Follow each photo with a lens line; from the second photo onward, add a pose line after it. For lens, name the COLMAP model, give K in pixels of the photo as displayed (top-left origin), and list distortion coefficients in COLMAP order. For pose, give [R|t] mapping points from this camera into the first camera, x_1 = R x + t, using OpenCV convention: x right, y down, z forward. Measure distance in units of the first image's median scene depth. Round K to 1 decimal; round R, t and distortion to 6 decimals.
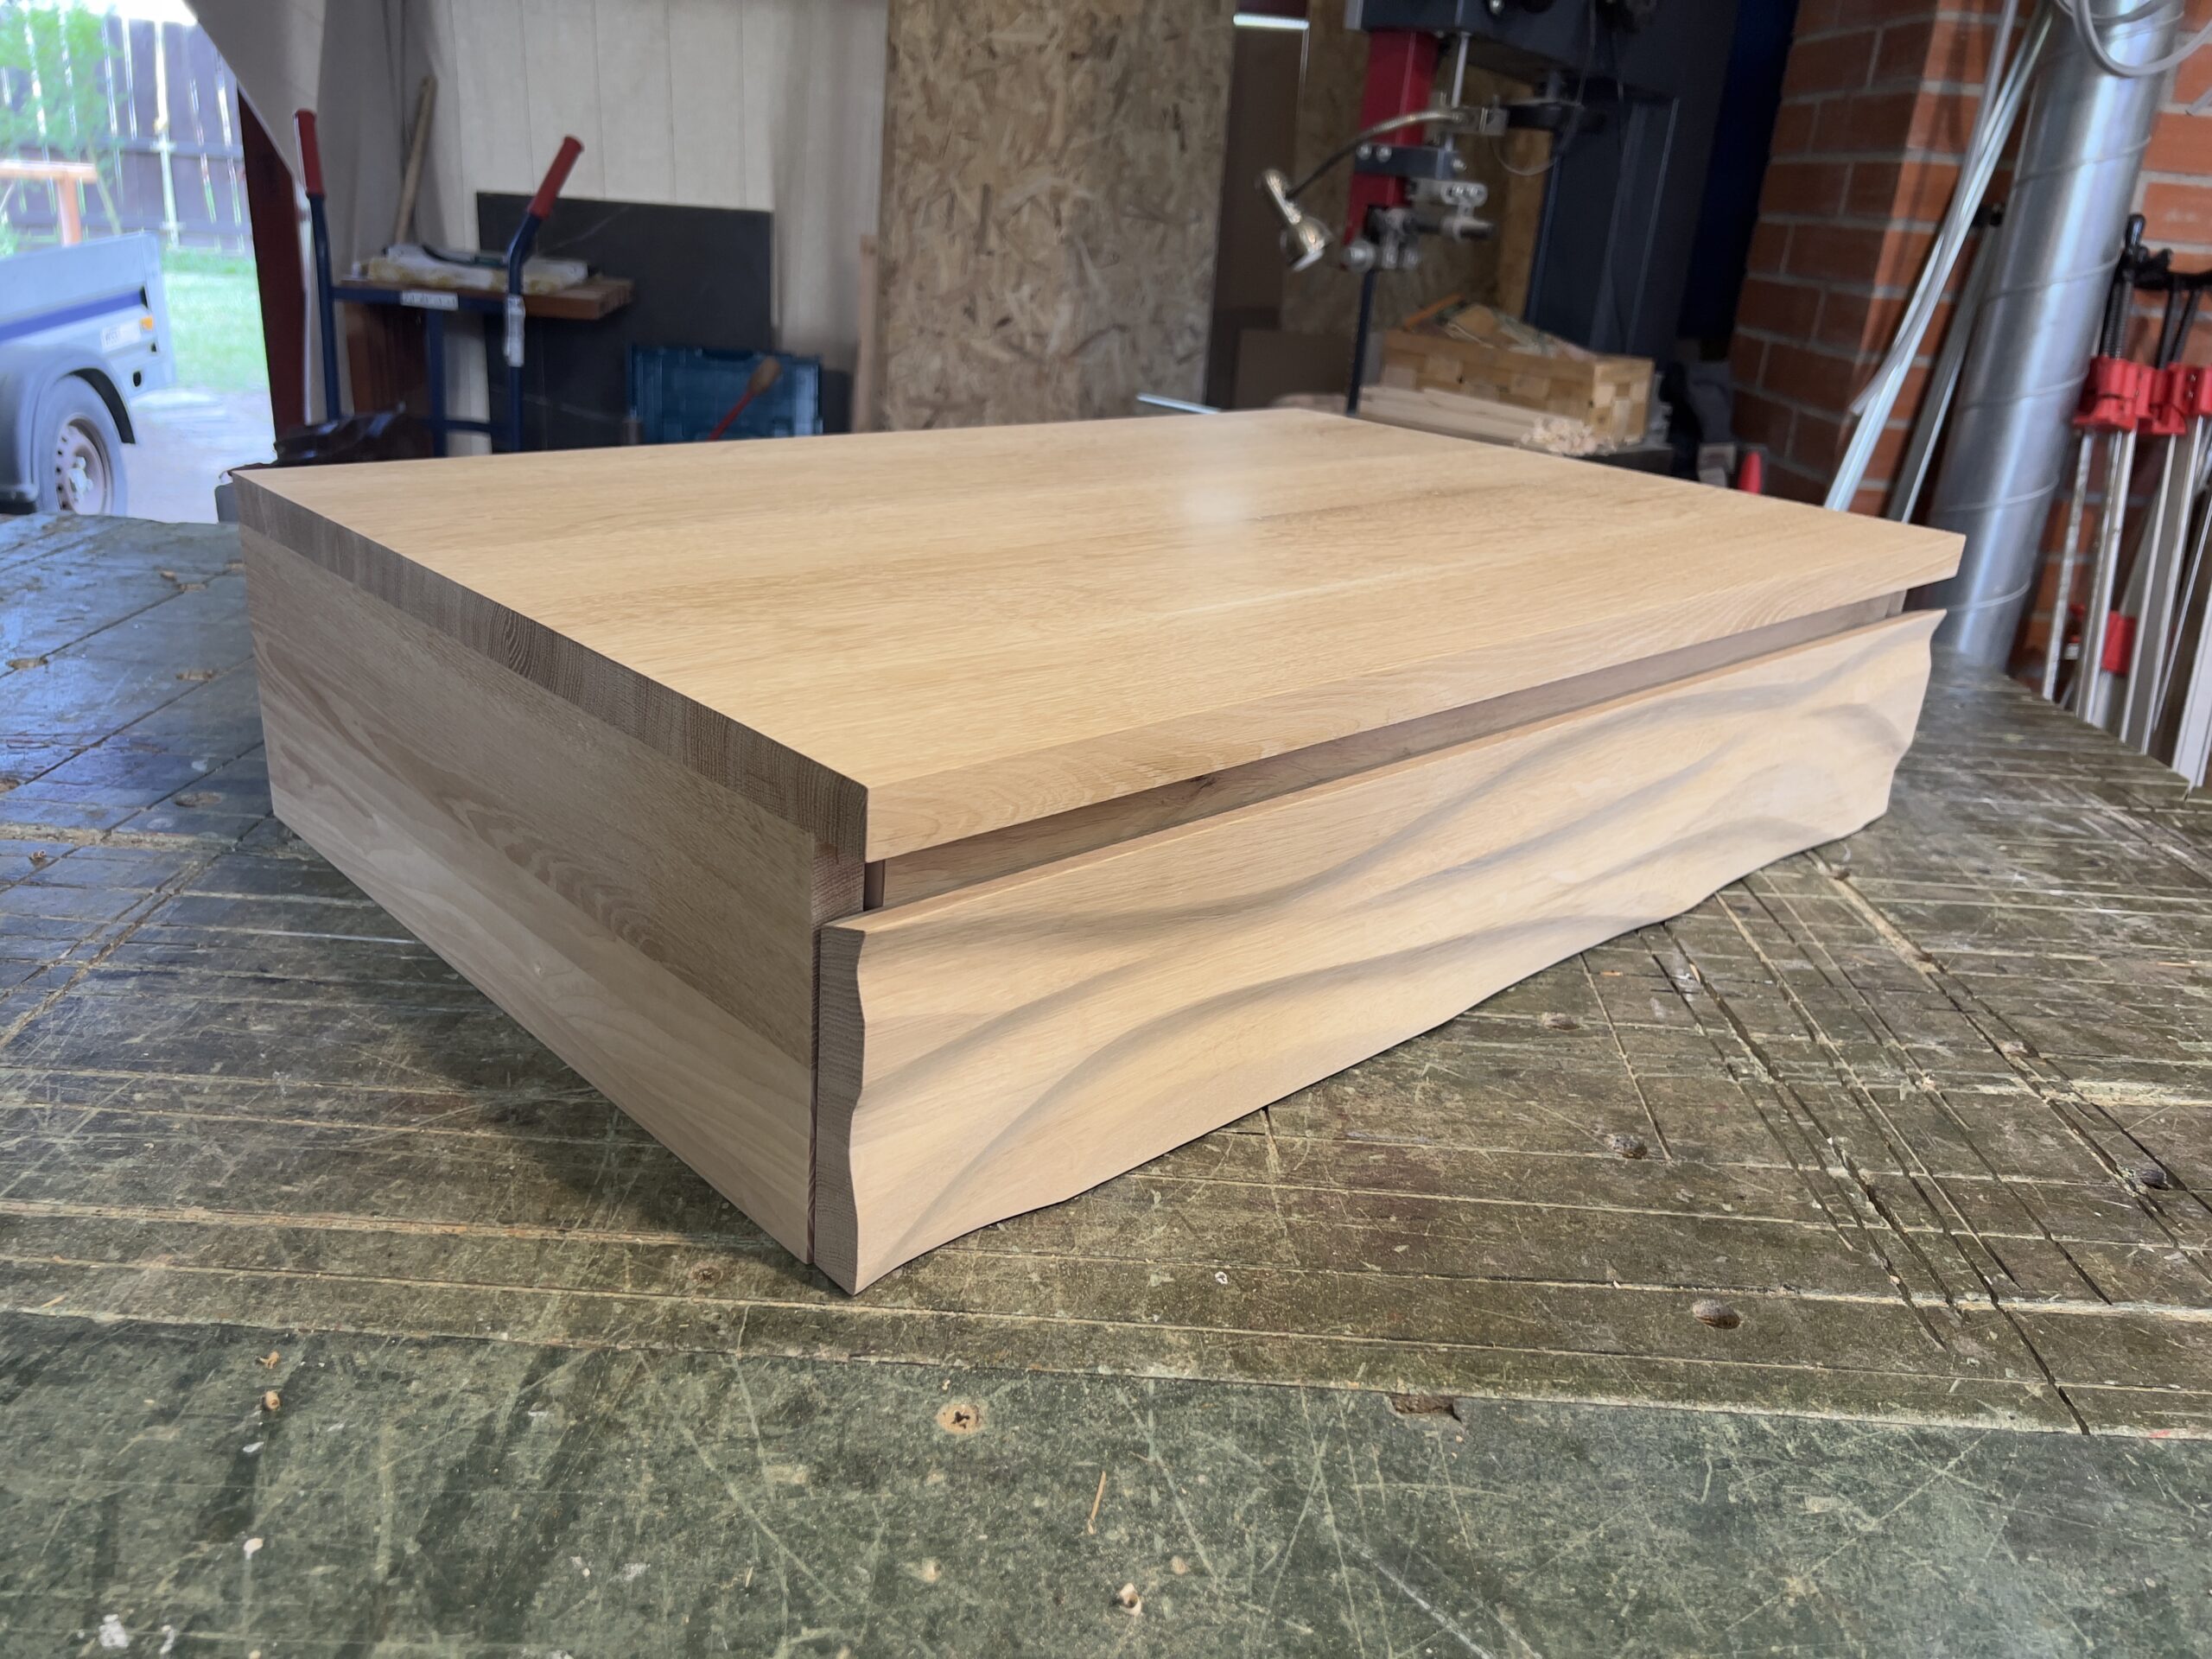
lens RADIAL K [[1684.1, 0, 1105.8], [0, 1684.1, 787.8], [0, 0, 1]] dist [0.037142, -0.046390]
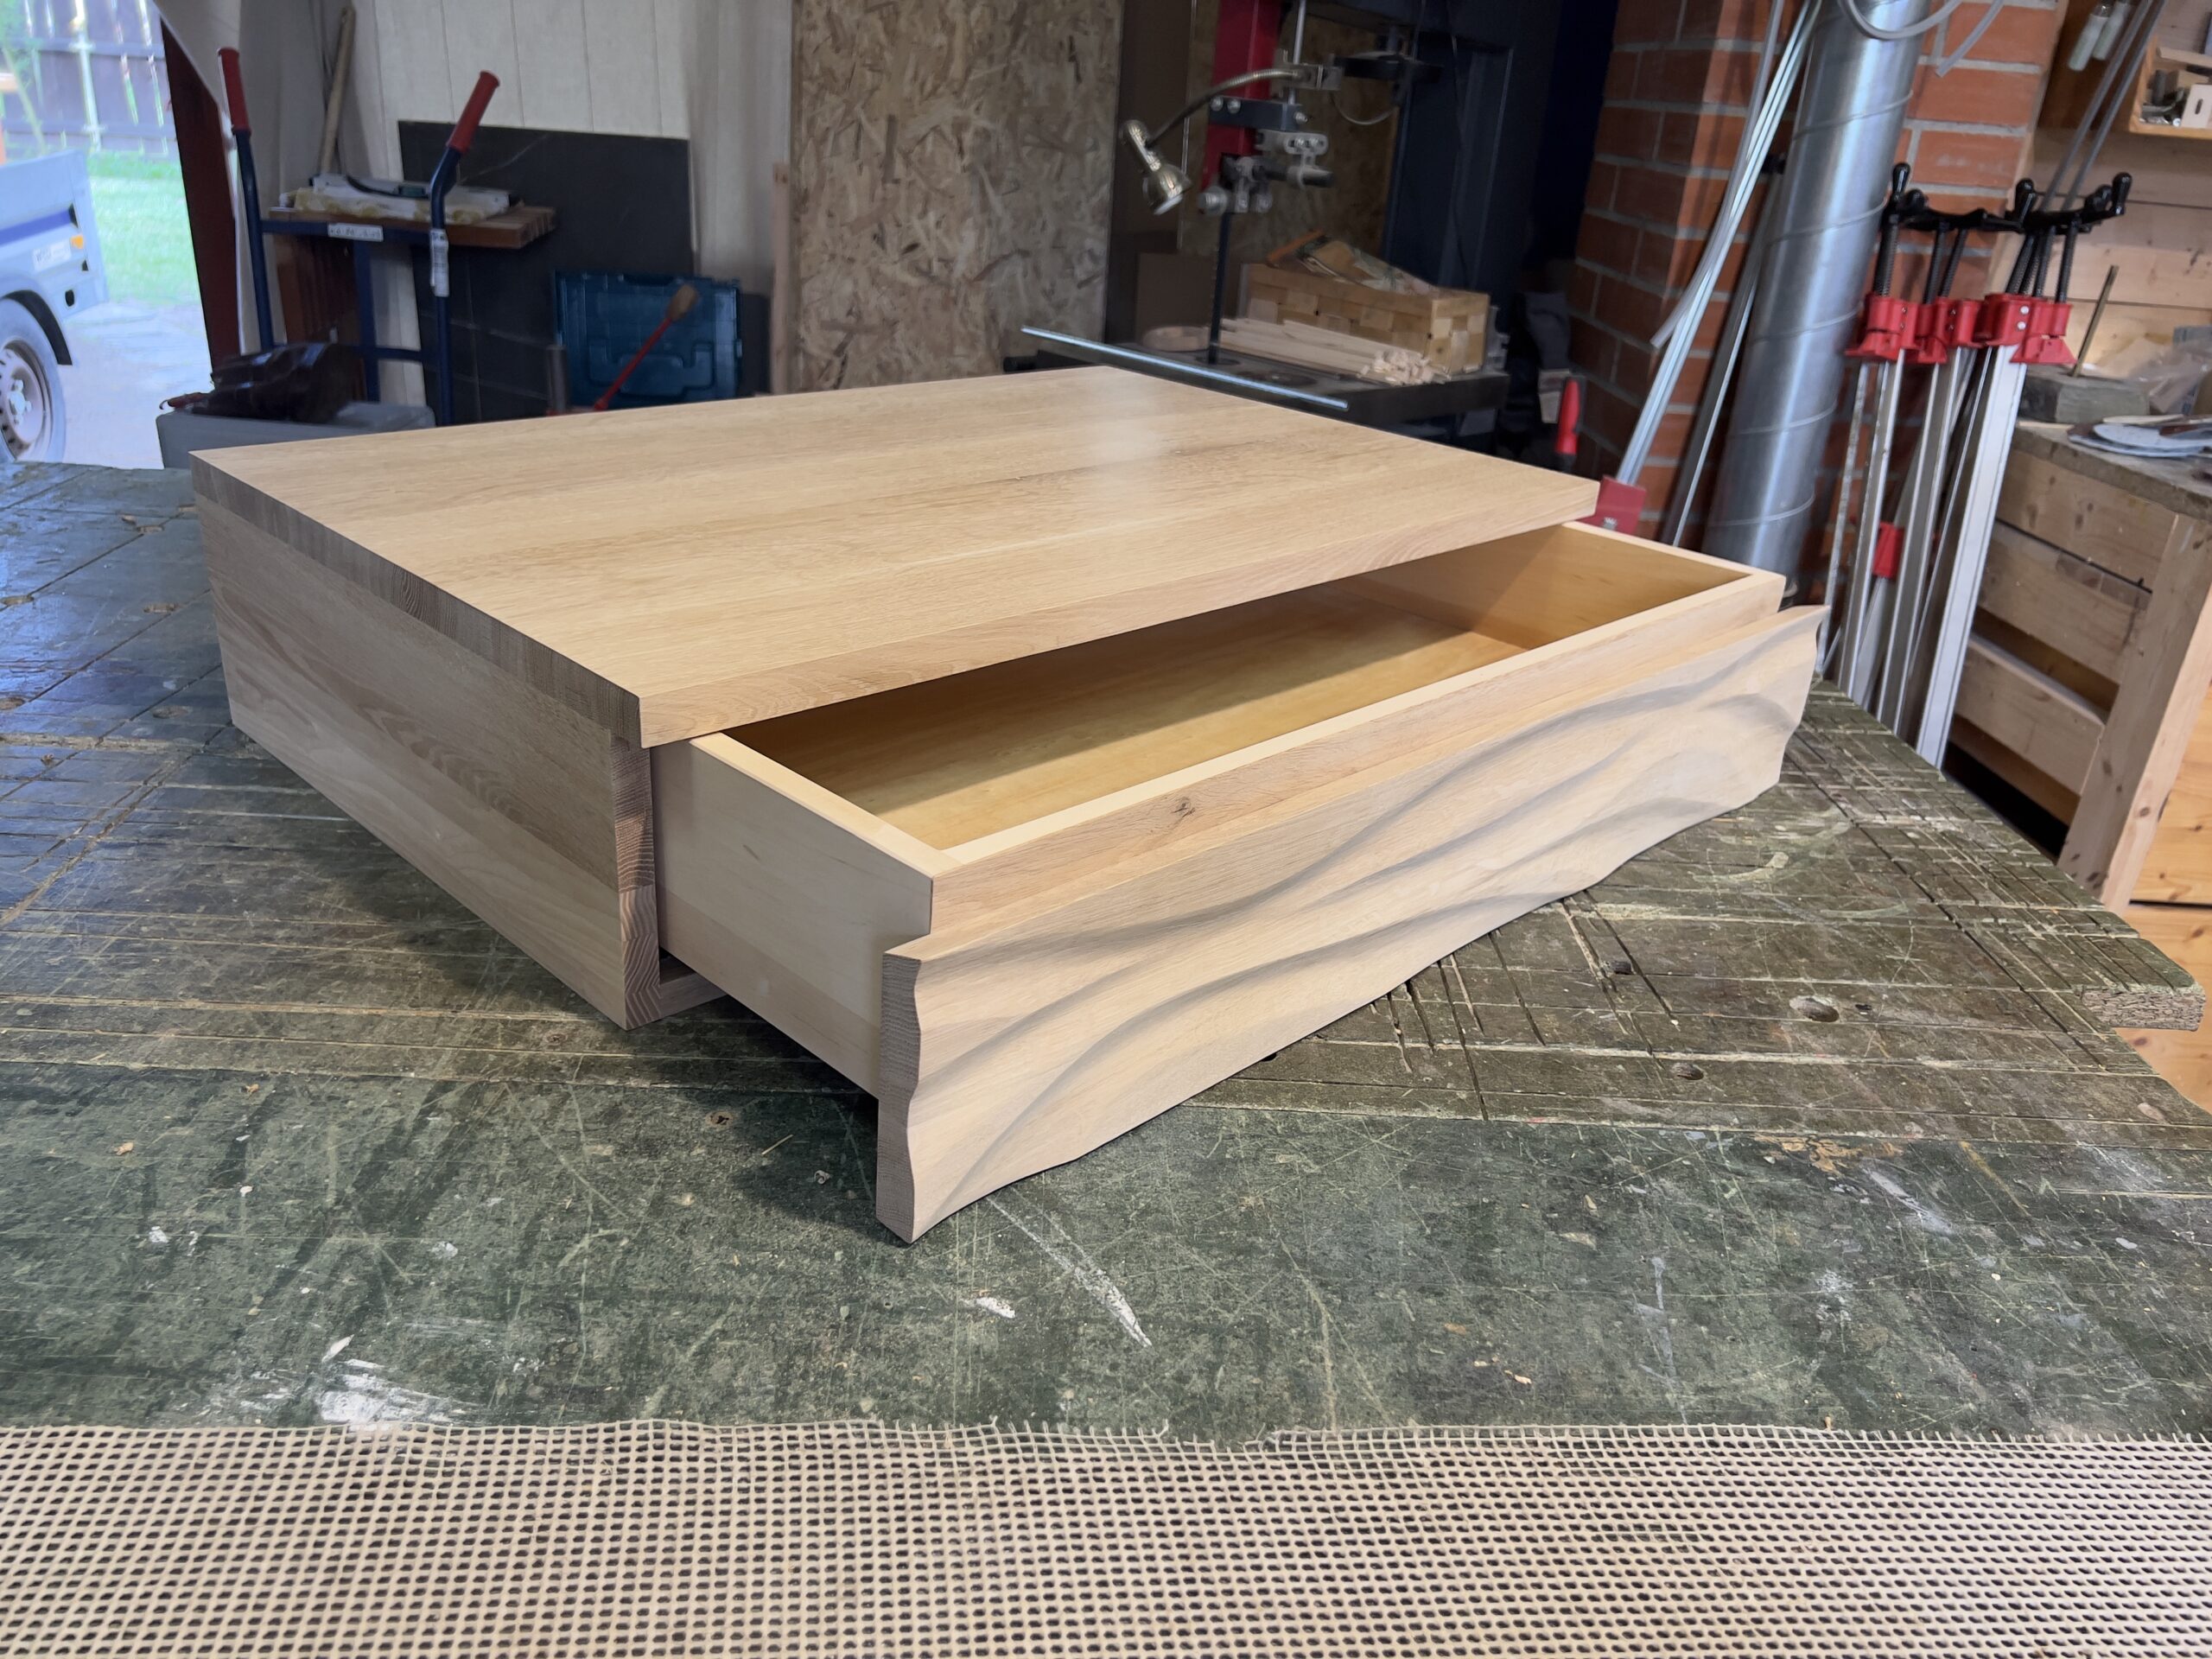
lens RADIAL K [[1684.1, 0, 1105.8], [0, 1684.1, 787.8], [0, 0, 1]] dist [0.037142, -0.046390]
pose [[0.999638, -0.013991, 0.022961, 0.061490], [0.012667, 0.998304, 0.056818, 0.000053], [-0.023717, -0.056506, 0.998120, -0.132440]]
